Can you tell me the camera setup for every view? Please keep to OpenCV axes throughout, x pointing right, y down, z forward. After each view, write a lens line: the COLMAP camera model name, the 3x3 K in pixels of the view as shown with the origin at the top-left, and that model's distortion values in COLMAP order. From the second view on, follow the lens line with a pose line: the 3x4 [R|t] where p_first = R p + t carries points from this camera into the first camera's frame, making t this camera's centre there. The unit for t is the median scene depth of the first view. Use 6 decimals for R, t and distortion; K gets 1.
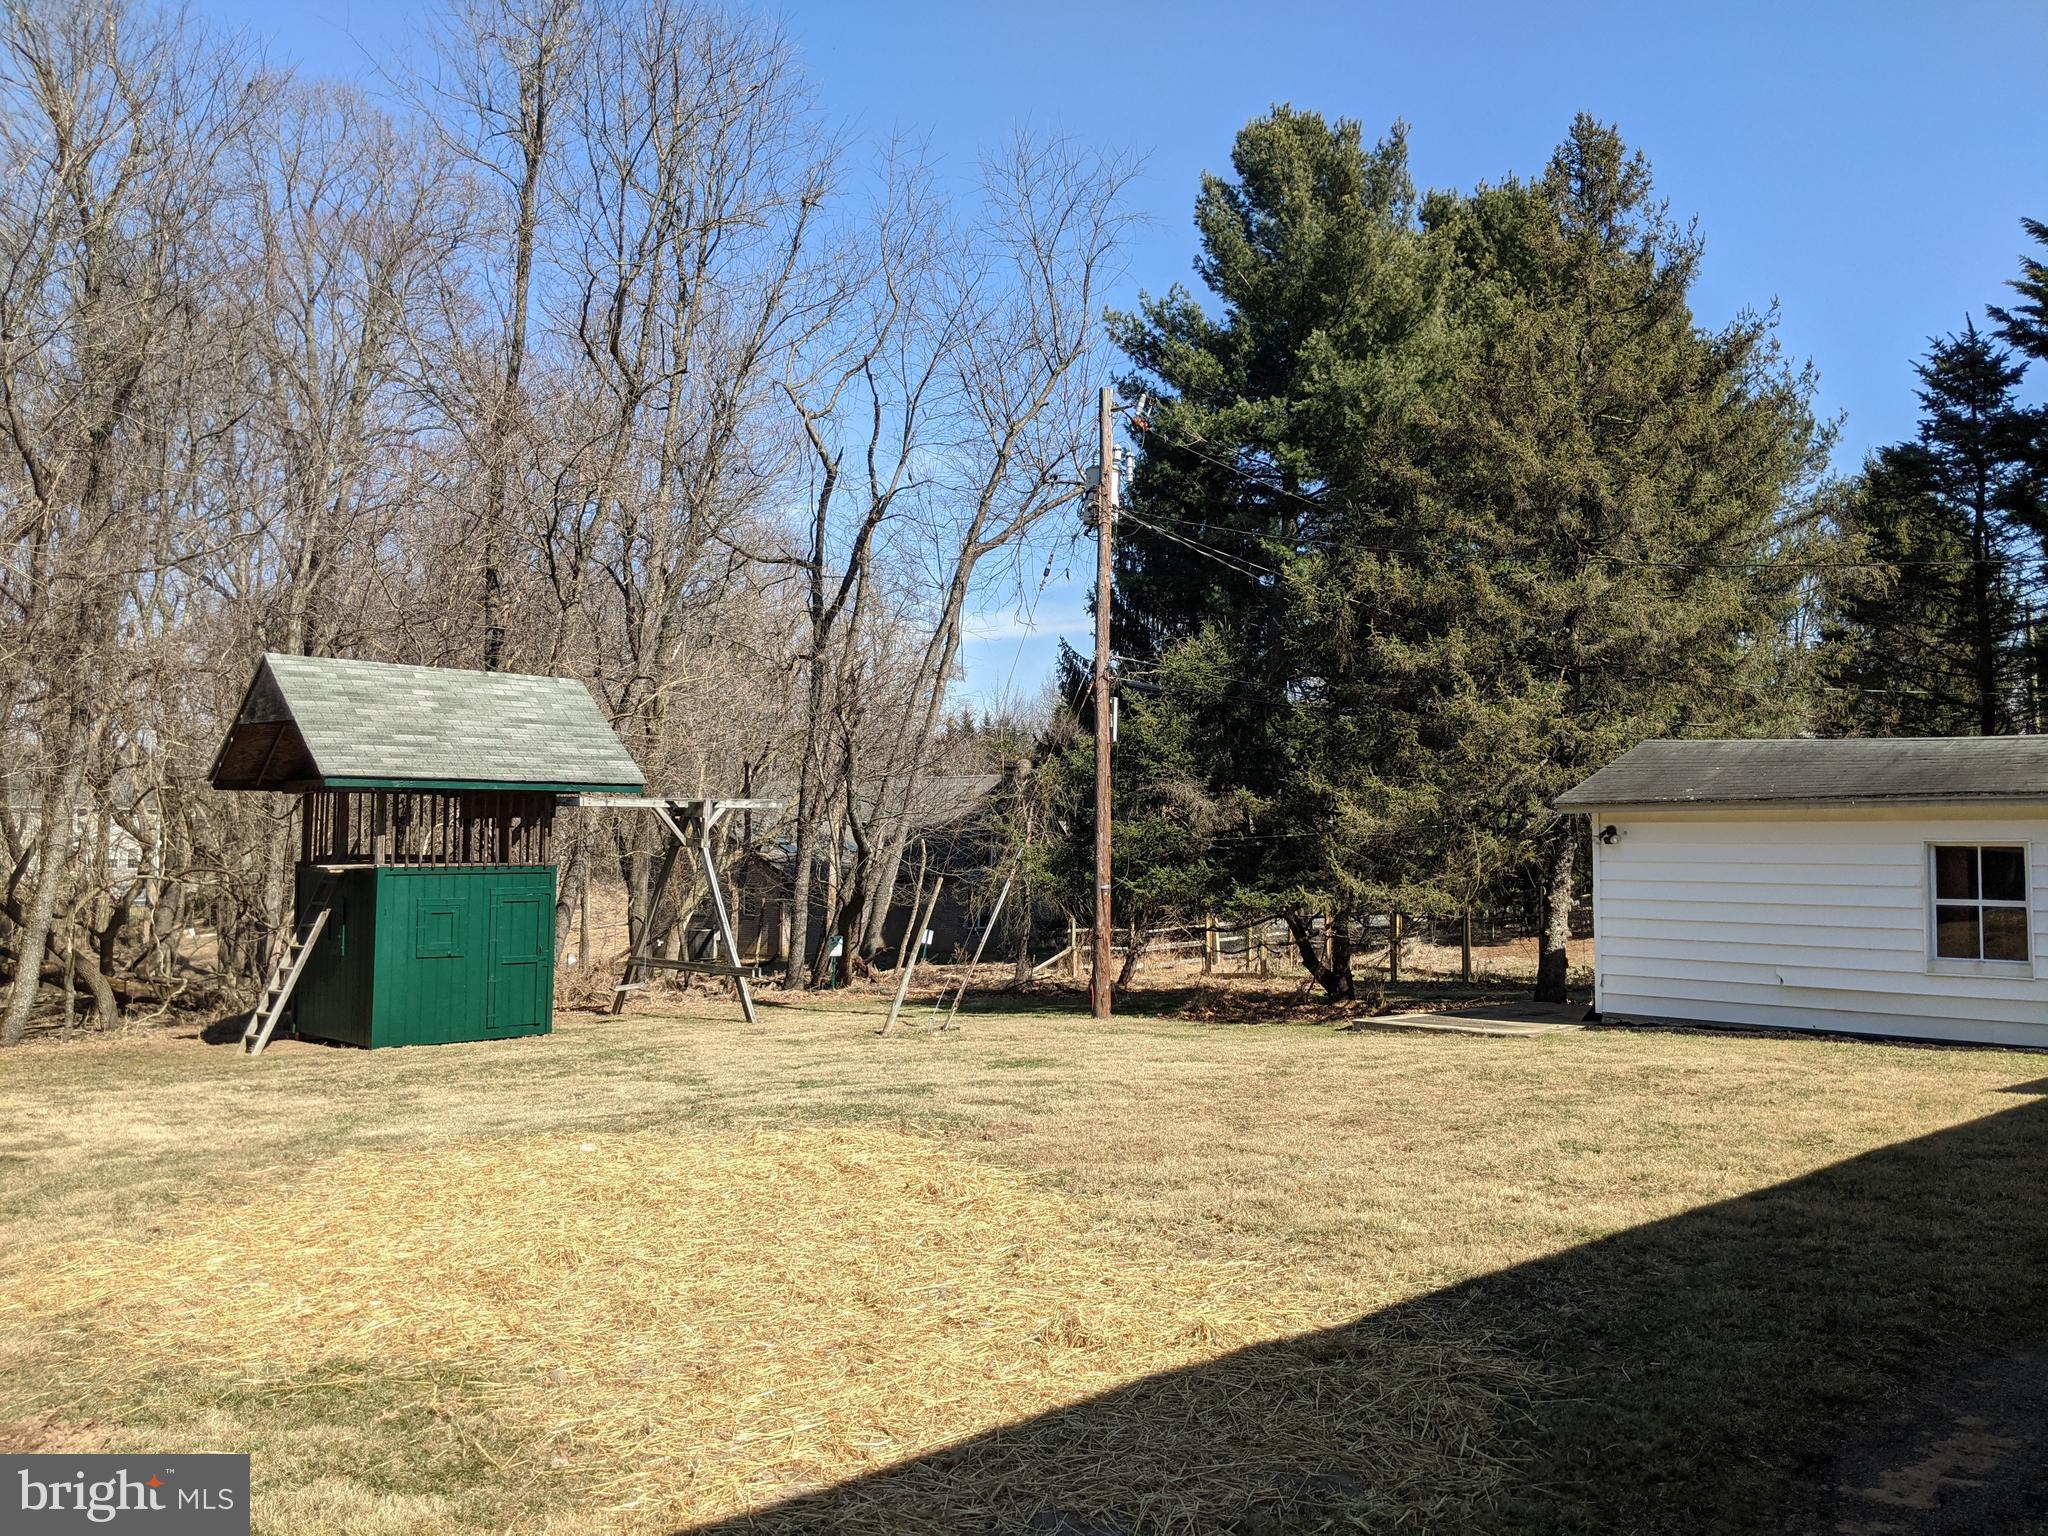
lens RADIAL K [[1698.3, 0, 1017.0], [0, 1698.3, 753.9], [0, 0, 1]] dist [0.049753, -0.074204]
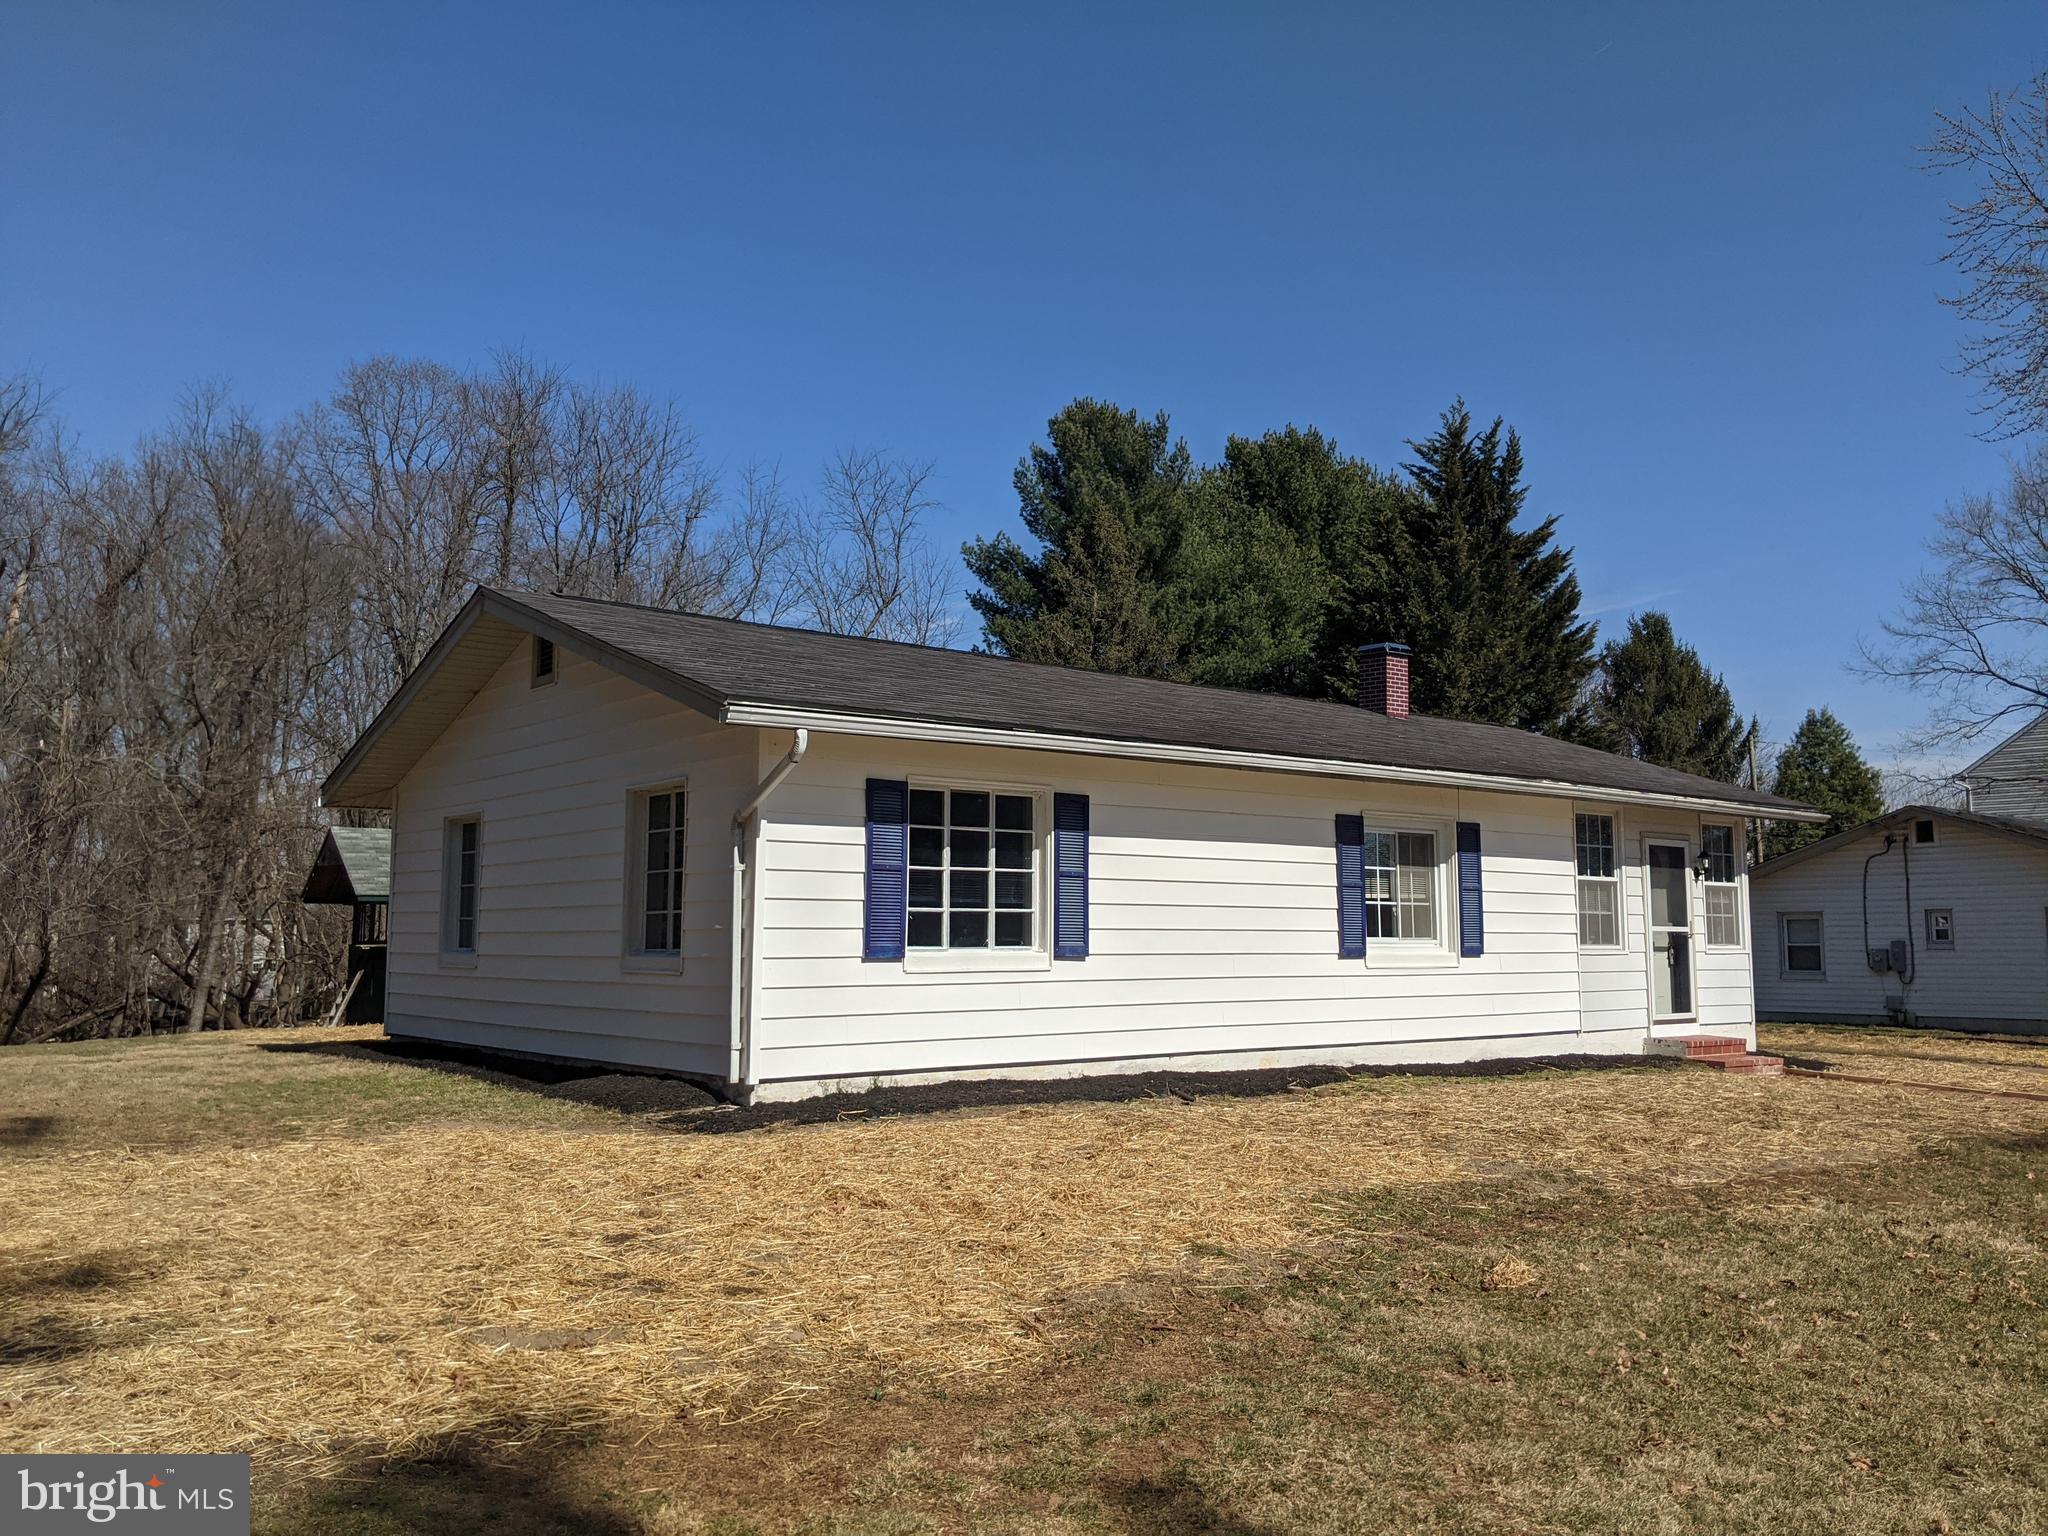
lens RADIAL K [[1698.3, 0, 1017.2], [0, 1698.3, 767.1], [0, 0, 1]] dist [0.049753, -0.074204]
pose [[0.997379, -0.015121, -0.070760, 0.271063], [0.011126, 0.998340, -0.056508, -0.007984], [0.071497, 0.055573, 0.995891, -0.490319]]
